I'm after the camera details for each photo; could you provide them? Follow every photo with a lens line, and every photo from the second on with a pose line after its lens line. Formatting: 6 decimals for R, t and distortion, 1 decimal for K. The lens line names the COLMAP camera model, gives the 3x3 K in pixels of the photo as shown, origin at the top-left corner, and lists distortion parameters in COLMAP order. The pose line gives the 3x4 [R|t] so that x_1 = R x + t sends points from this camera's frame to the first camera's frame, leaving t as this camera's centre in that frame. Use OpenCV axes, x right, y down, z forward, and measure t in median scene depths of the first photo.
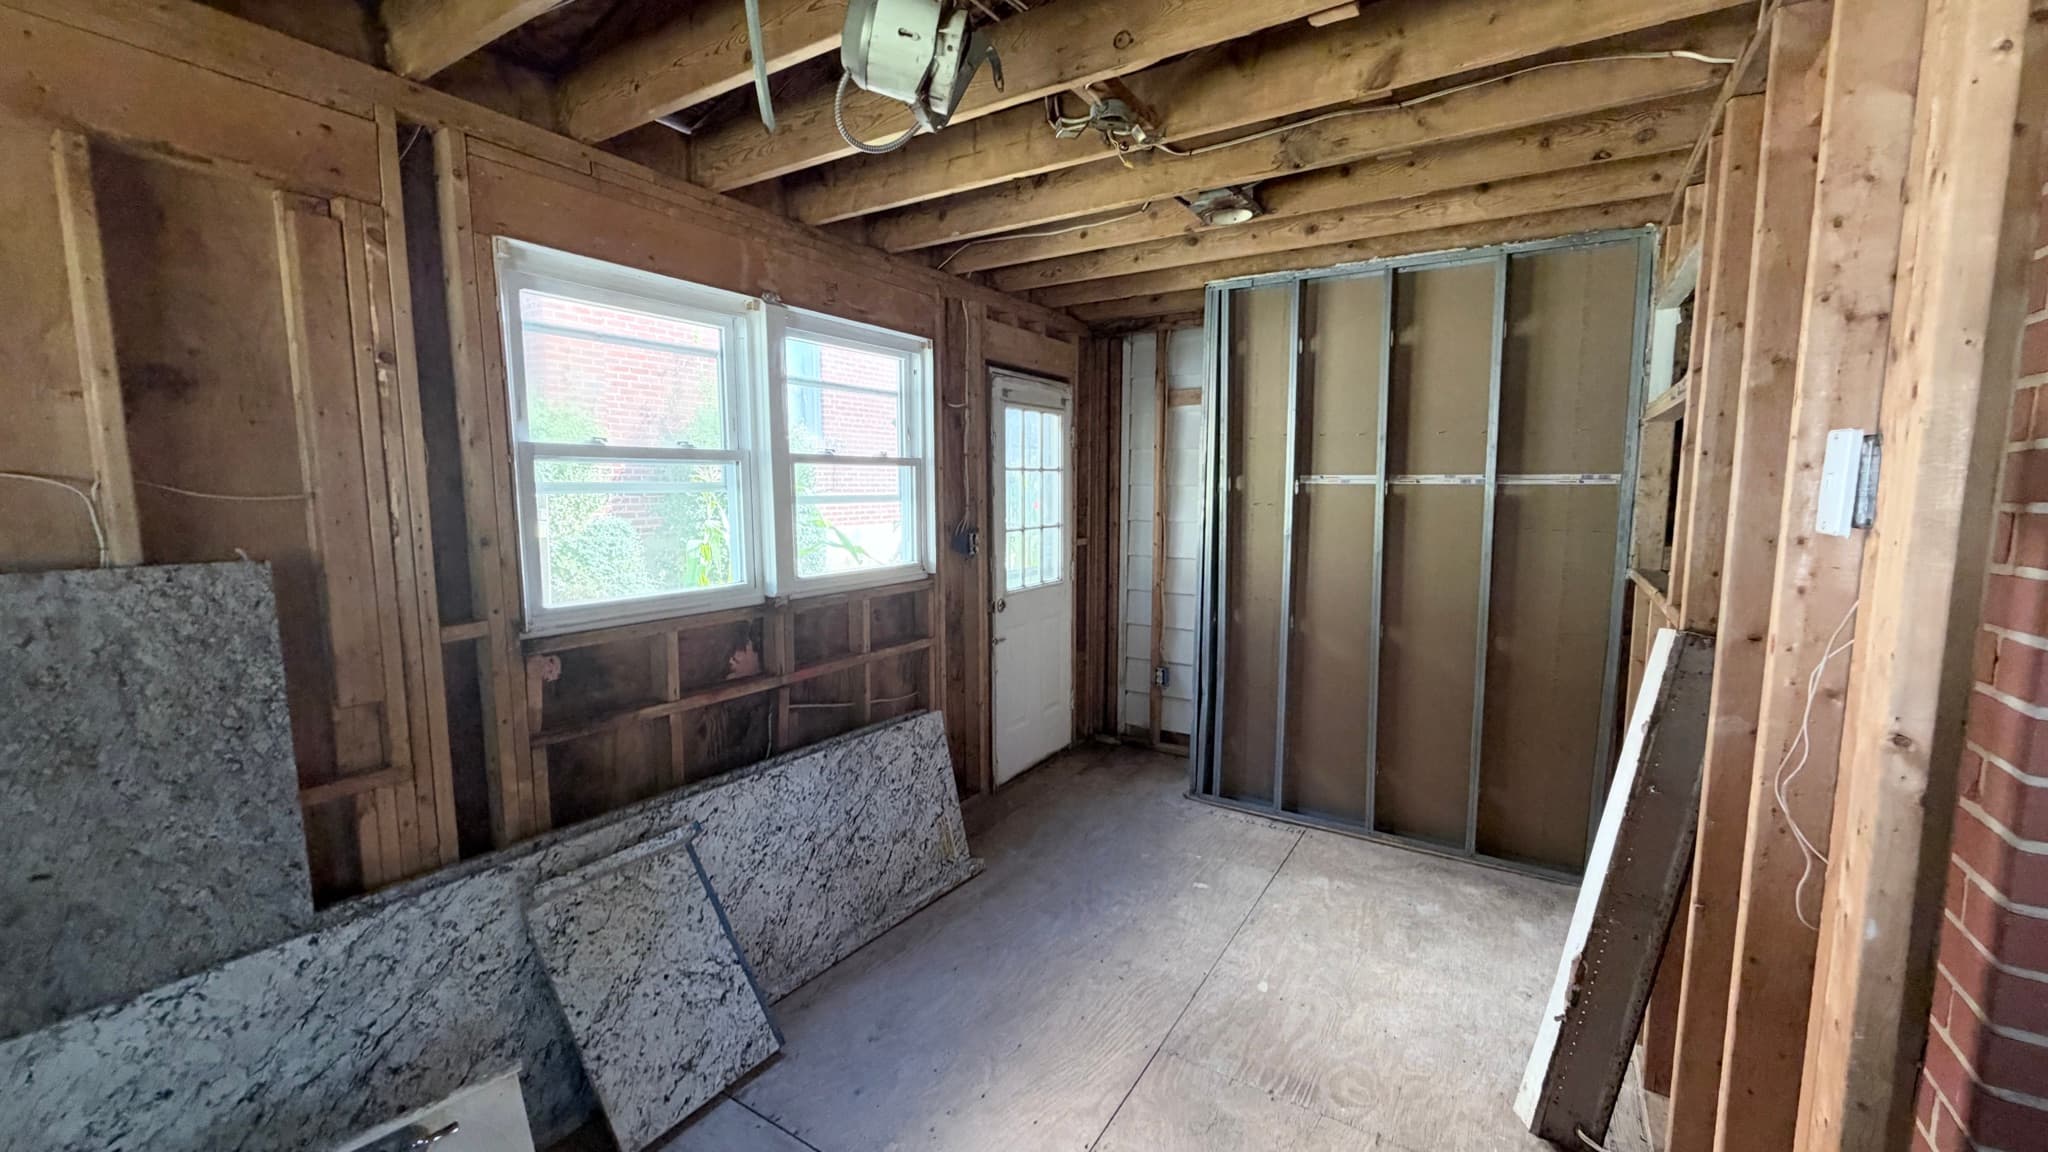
lens RADIAL K [[814.3, 0, 1015.8], [0, 814.3, 580.3], [0, 0, 1]] dist [-0.002085, -0.000943]
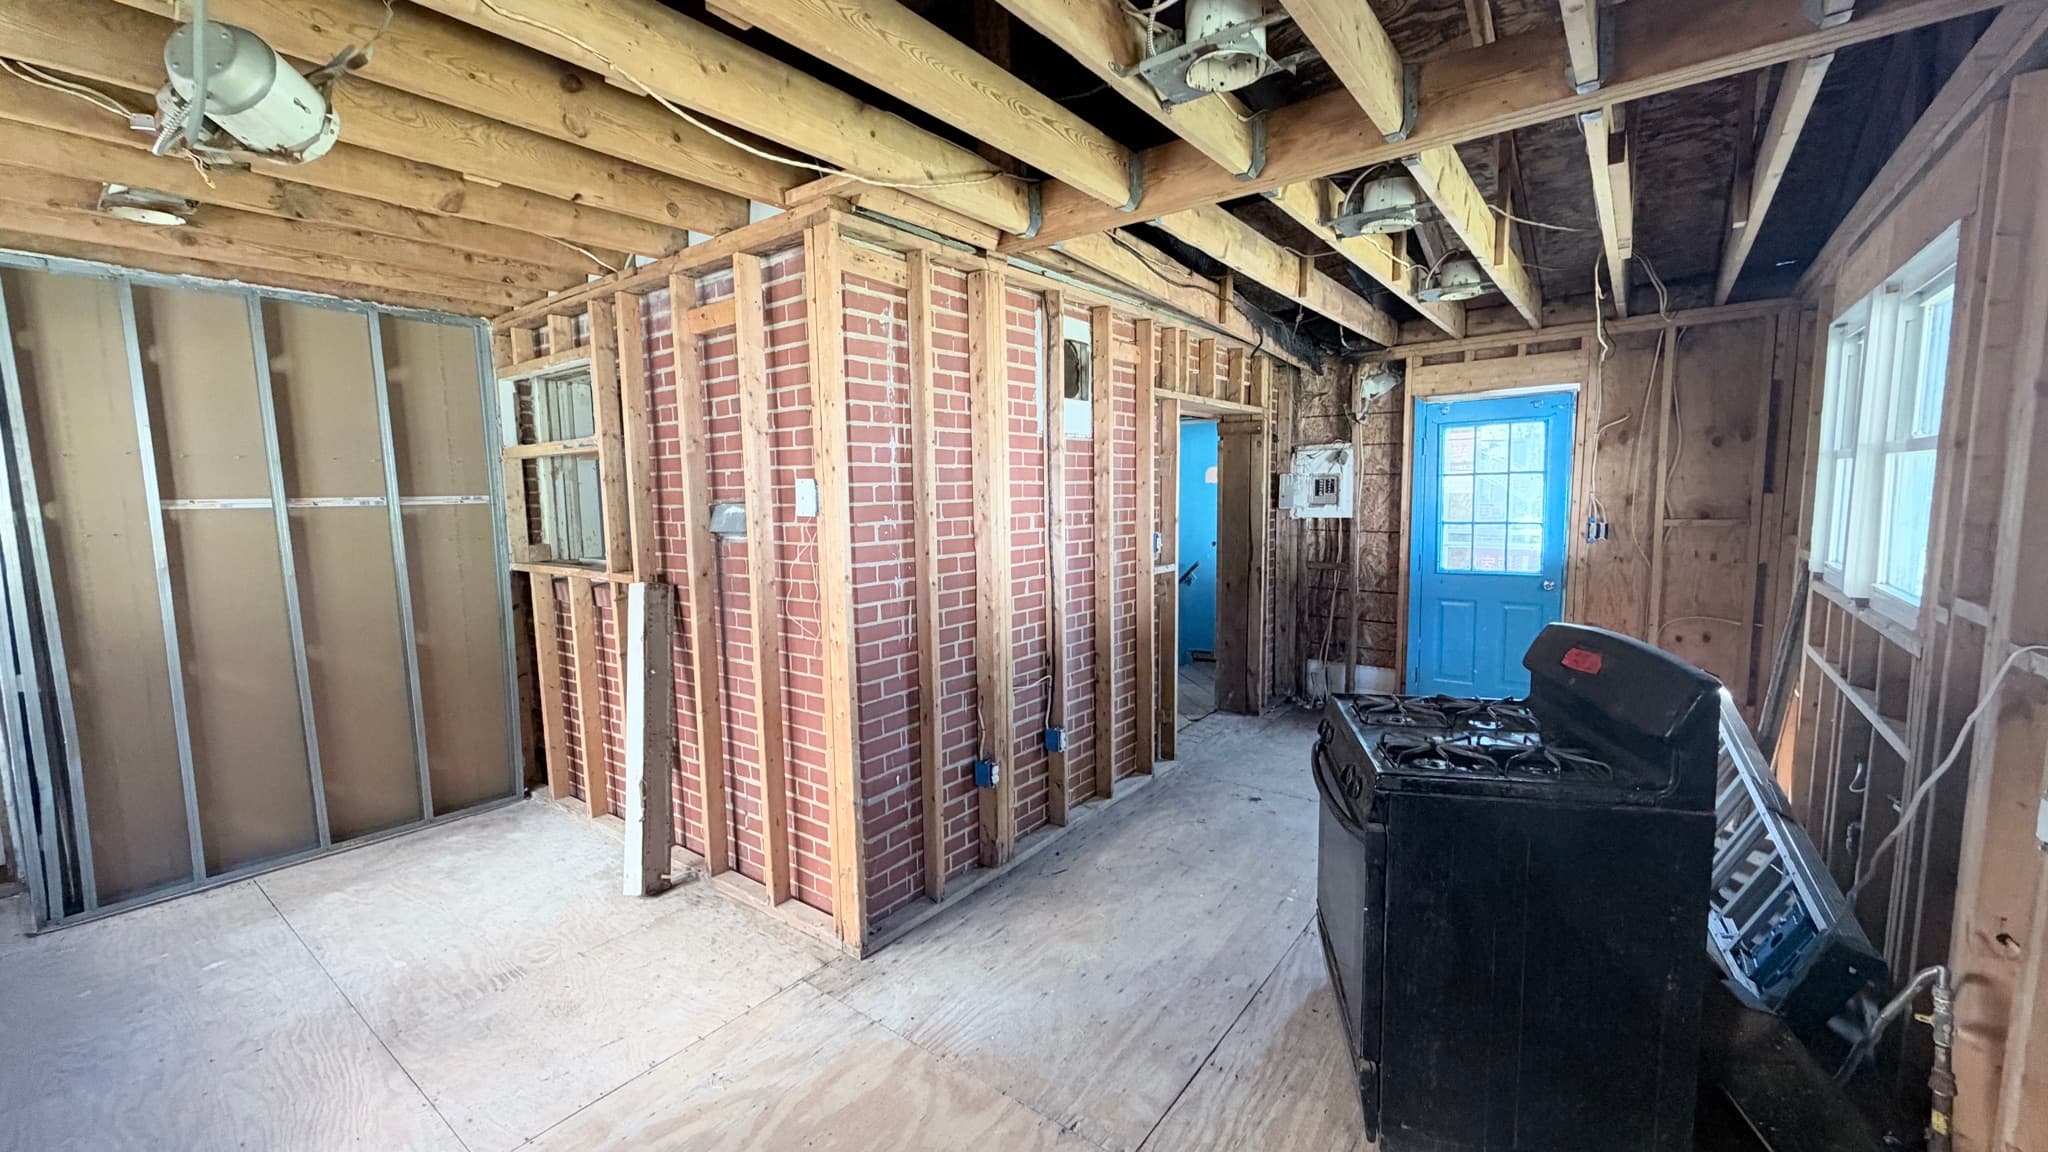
lens RADIAL K [[814.3, 0, 1016.7], [0, 814.3, 577.9], [0, 0, 1]] dist [-0.002085, -0.000943]
pose [[0.092343, -0.107440, 0.989914, -0.493031], [0.136694, 0.986117, 0.094277, -0.001829], [-0.986300, 0.126609, 0.105748, 0.000238]]
